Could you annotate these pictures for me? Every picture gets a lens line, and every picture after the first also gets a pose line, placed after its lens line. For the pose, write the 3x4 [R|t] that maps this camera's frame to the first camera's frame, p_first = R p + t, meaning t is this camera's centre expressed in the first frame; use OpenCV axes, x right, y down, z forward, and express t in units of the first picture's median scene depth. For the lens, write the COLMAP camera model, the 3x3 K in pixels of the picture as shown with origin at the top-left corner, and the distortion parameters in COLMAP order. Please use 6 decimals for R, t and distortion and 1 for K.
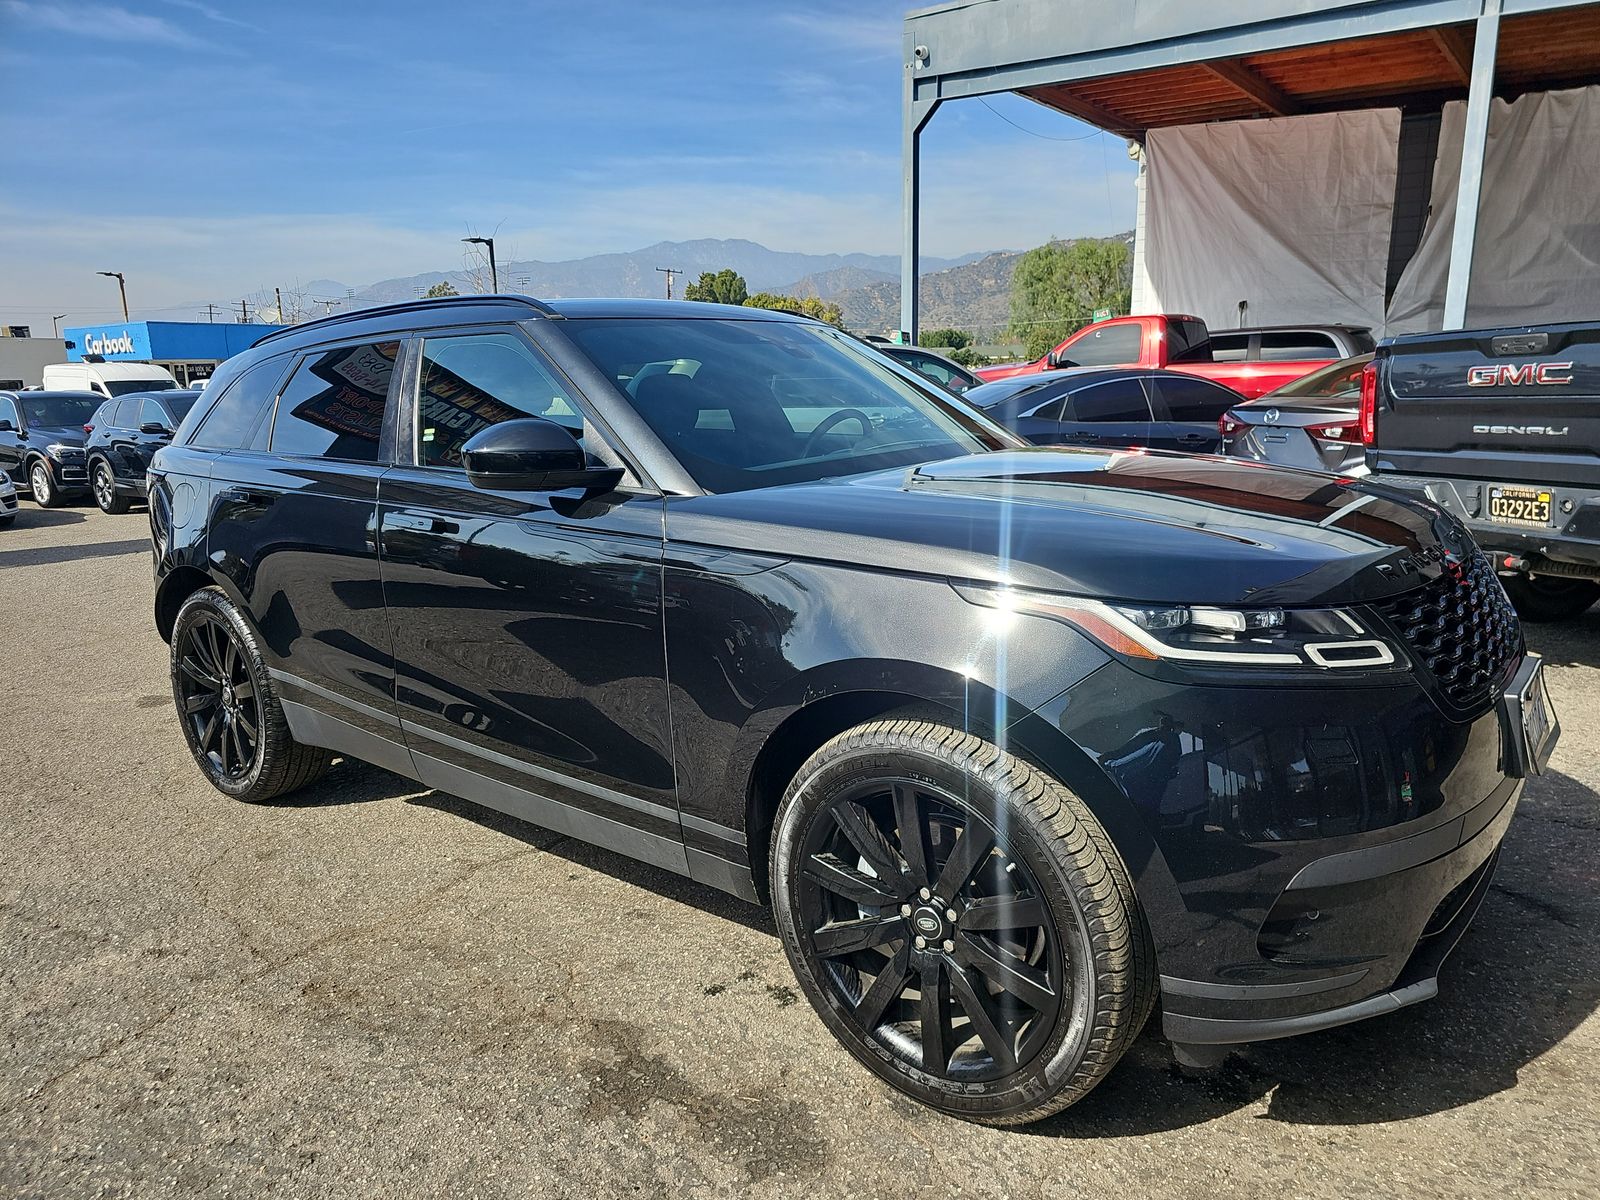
lens RADIAL K [[1062.2, 0, 803.2], [0, 1062.2, 598.1], [0, 0, 1]] dist [0.007656, -0.008238]
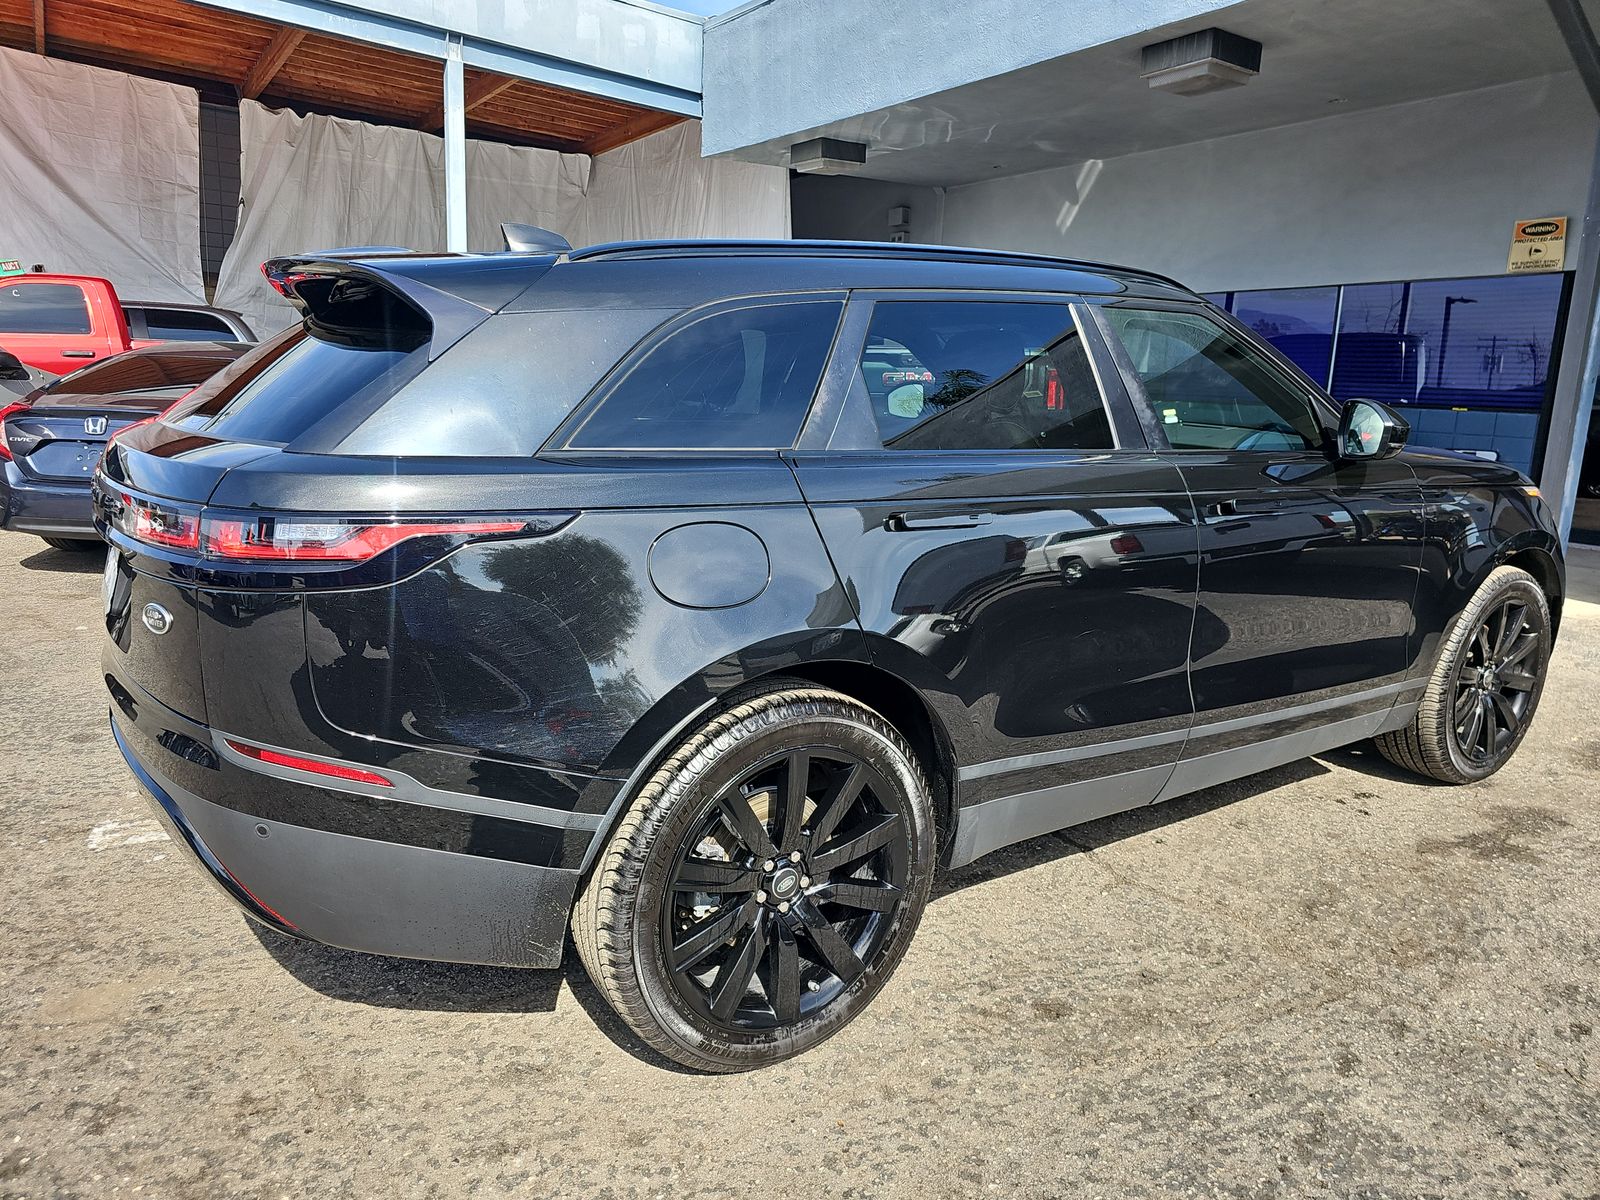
lens RADIAL K [[1062.2, 0, 799.5], [0, 1062.2, 605.8], [0, 0, 1]] dist [0.007656, -0.008238]
pose [[0.312670, -0.163559, 0.935674, -1.202392], [0.149509, 0.981259, 0.121566, -0.135835], [-0.938022, 0.101882, 0.331263, 0.918629]]
